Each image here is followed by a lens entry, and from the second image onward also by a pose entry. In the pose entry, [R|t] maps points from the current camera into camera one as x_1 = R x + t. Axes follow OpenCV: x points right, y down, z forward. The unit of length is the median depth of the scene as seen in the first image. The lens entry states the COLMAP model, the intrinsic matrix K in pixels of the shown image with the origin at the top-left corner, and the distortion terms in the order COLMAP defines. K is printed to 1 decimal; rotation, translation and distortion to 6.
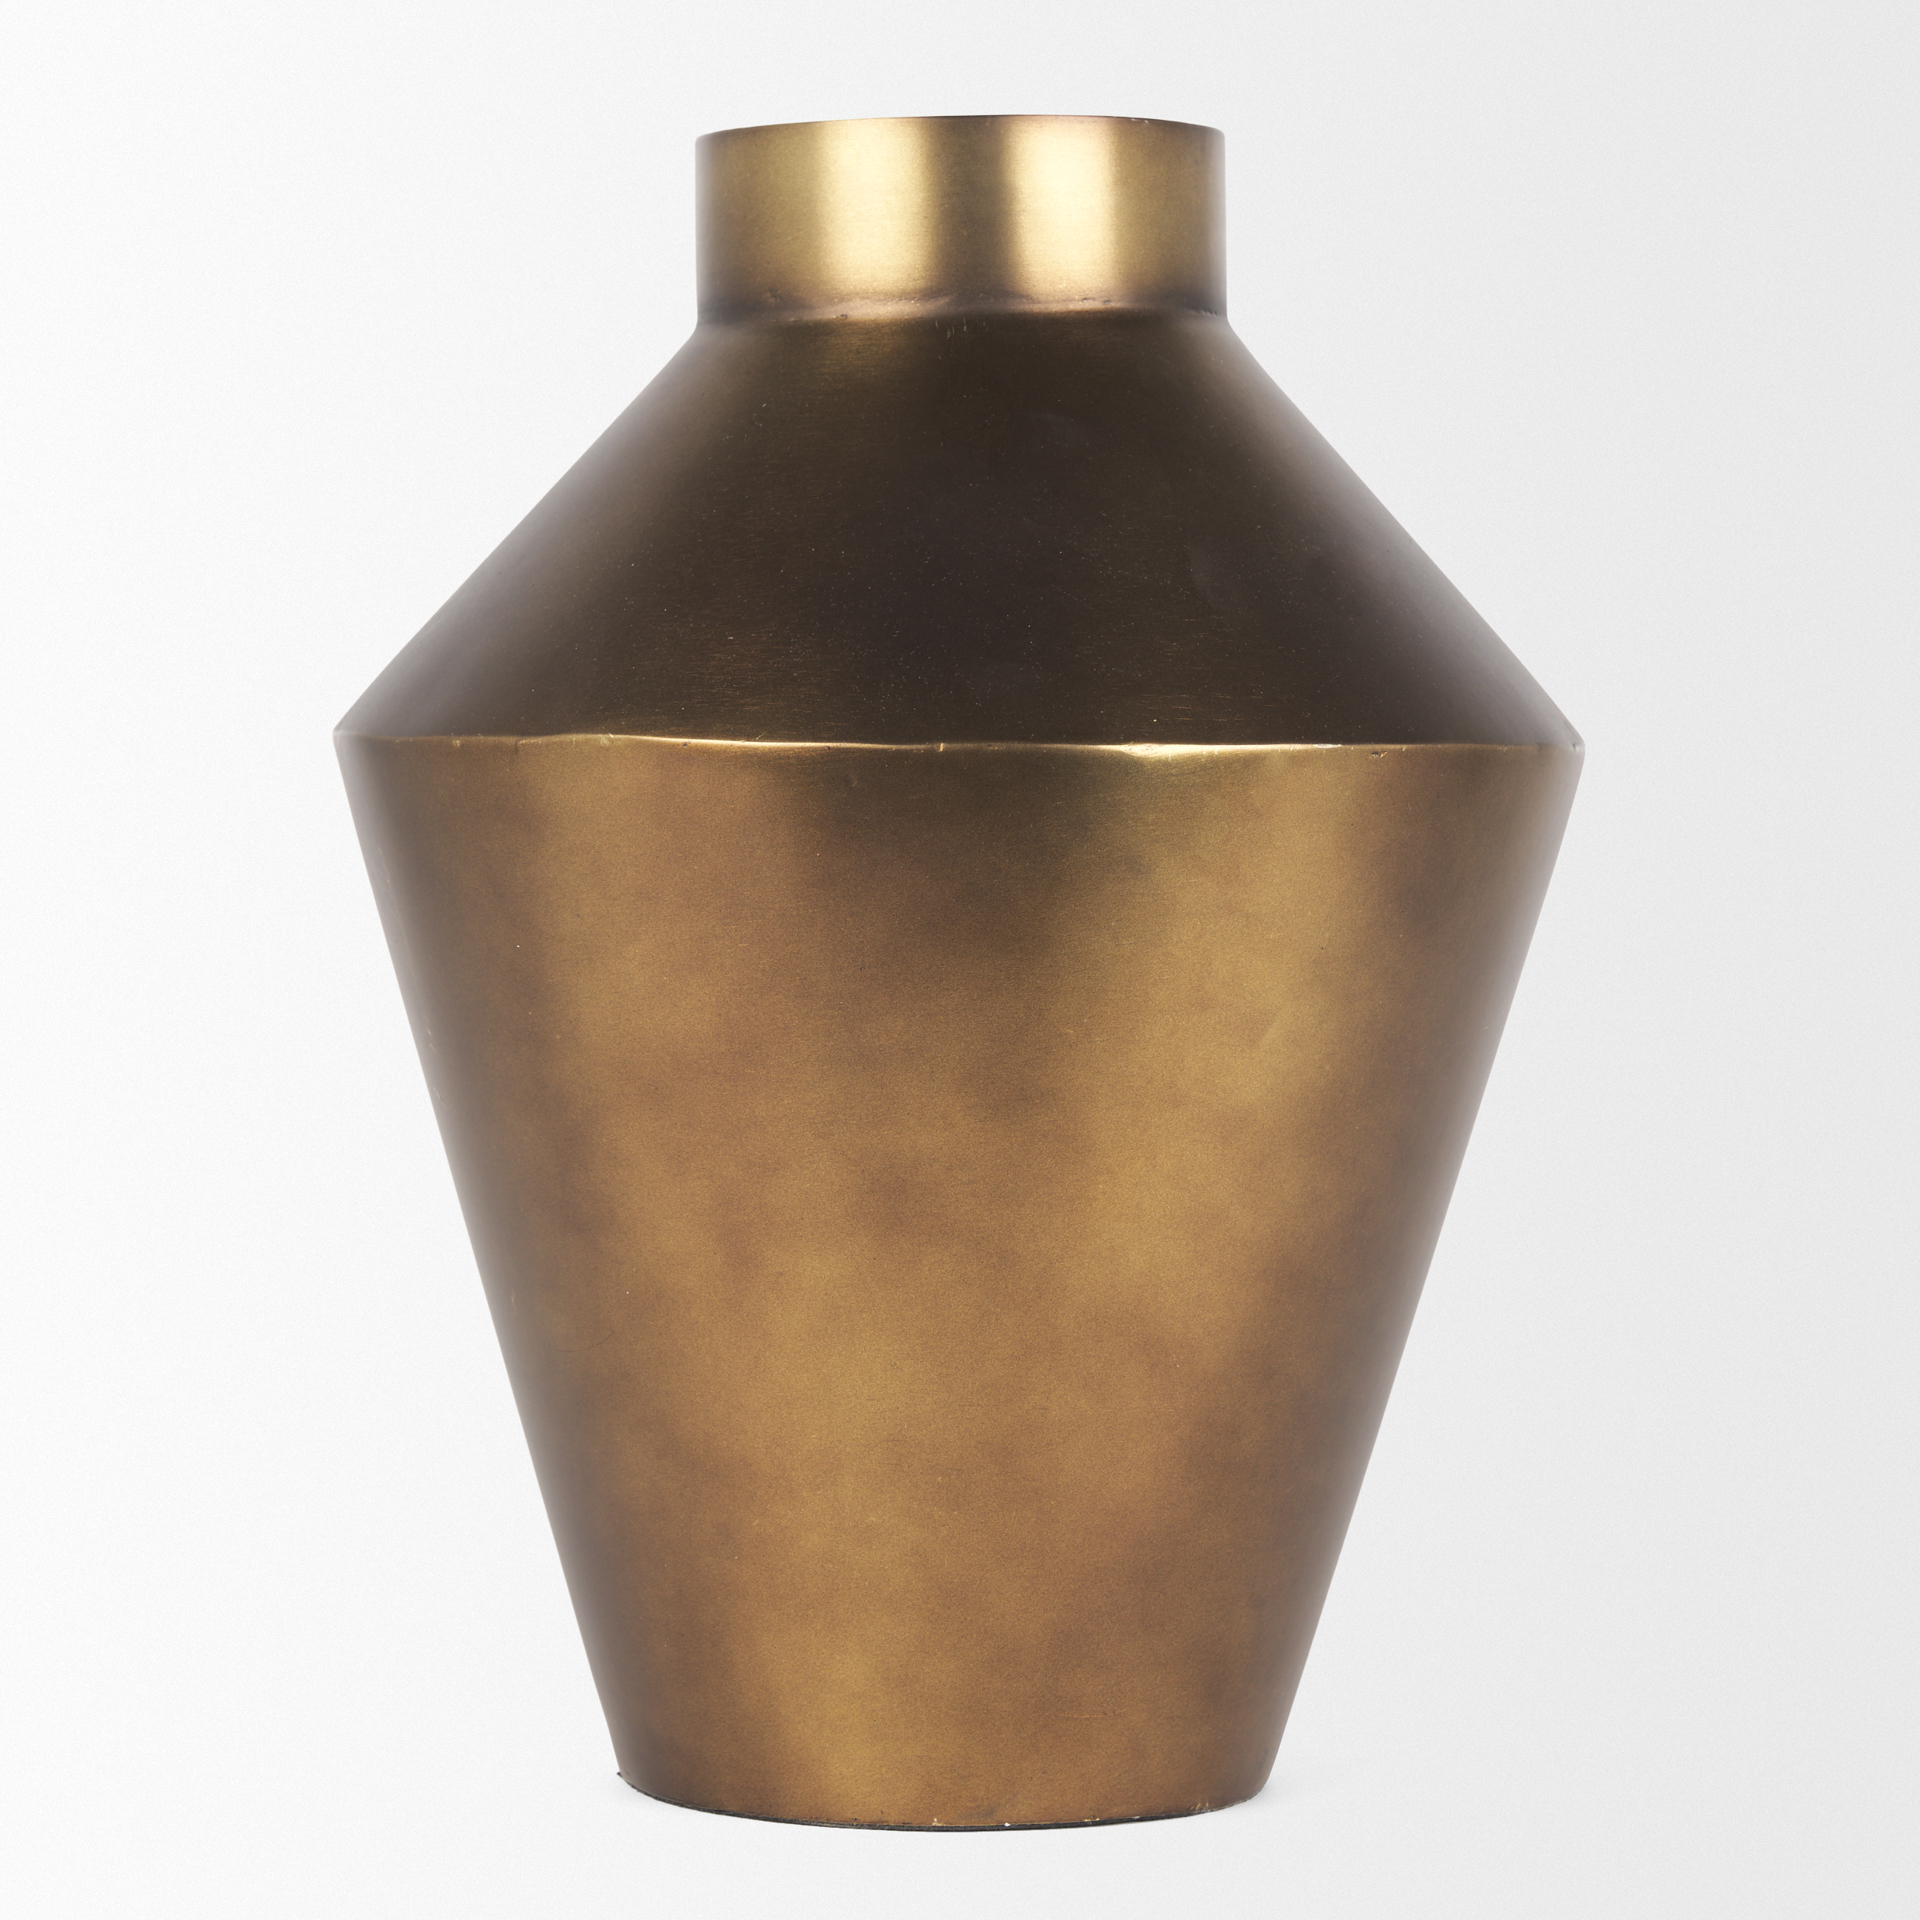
lens RADIAL K [[7360.2, 0, 996.8], [0, 7360.2, 665.0], [0, 0, 1]] dist [-0.021975, 0.000000]
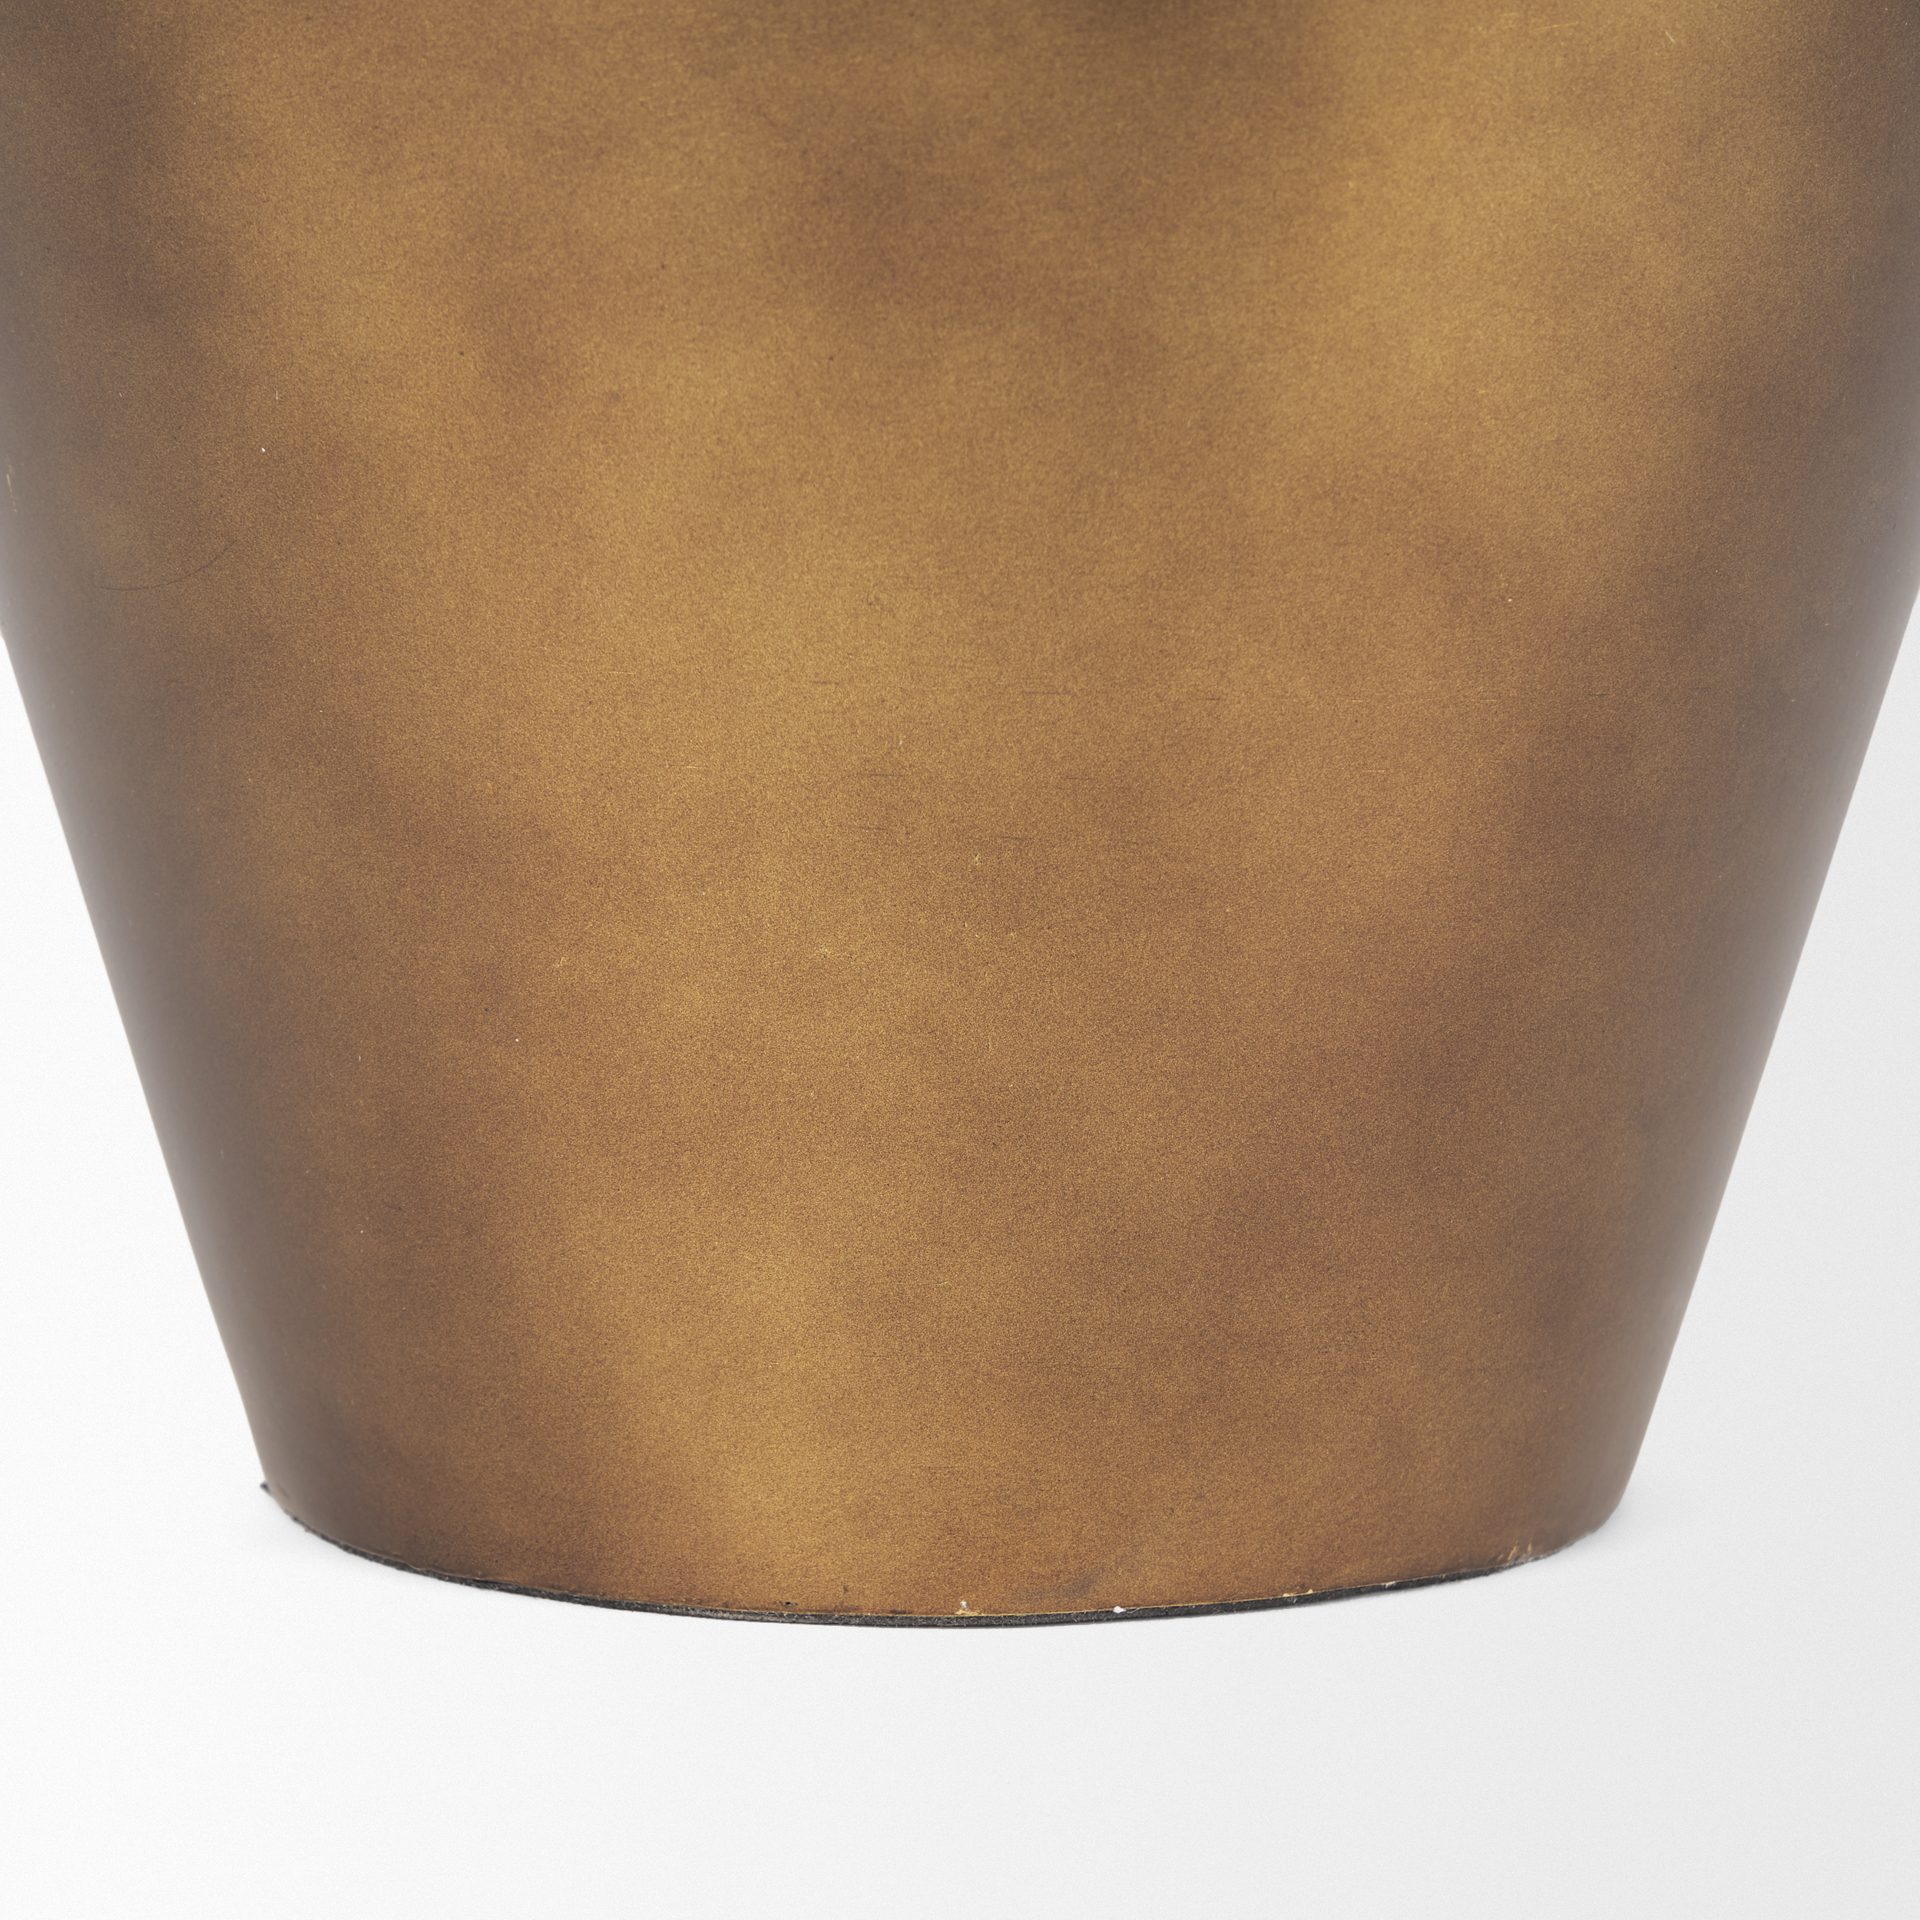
lens RADIAL K [[7360.2, 0, 1017.7], [0, 7360.2, 1055.4], [0, 0, 1]] dist [-0.021975, 0.000000]
pose [[0.998560, -0.013557, 0.051896, -0.028377], [0.006514, 0.991022, 0.133542, 0.062728], [-0.053241, -0.133012, 0.989683, 0.556138]]
